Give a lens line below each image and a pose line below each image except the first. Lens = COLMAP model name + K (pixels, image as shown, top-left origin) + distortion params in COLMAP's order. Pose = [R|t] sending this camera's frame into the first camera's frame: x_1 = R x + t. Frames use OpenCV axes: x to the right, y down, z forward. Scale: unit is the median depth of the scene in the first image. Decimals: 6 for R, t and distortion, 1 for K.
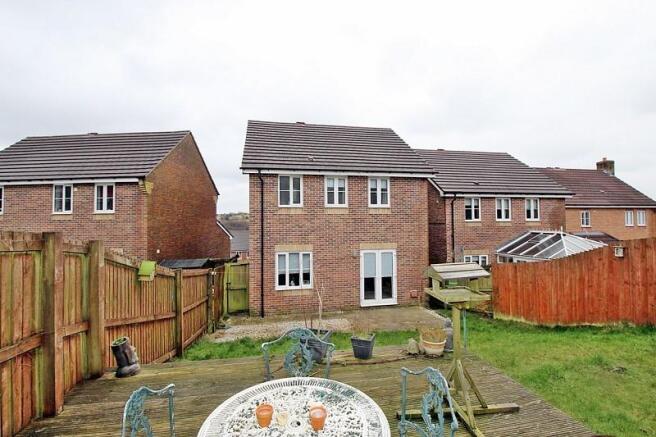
lens RADIAL K [[303.7, 0, 328.0], [0, 303.7, 215.7], [0, 0, 1]] dist [0.001626, -0.012494]
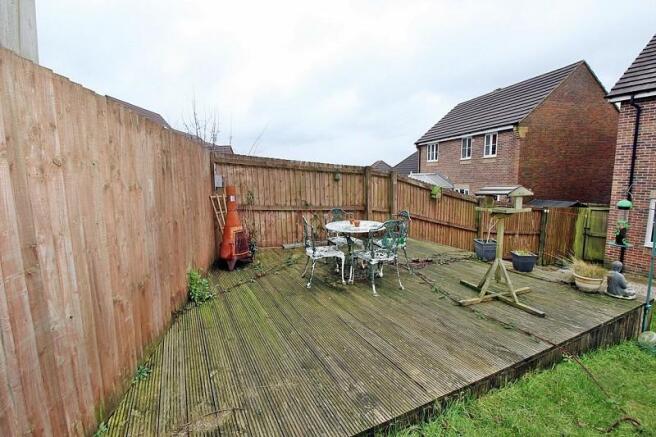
lens RADIAL K [[303.7, 0, 328.0], [0, 303.7, 215.7], [0, 0, 1]] dist [0.001626, -0.012494]
pose [[0.289848, 0.136625, -0.947271, 0.293720], [0.037123, 0.987409, 0.153773, 0.012111], [0.956352, -0.079737, 0.281127, -0.013789]]
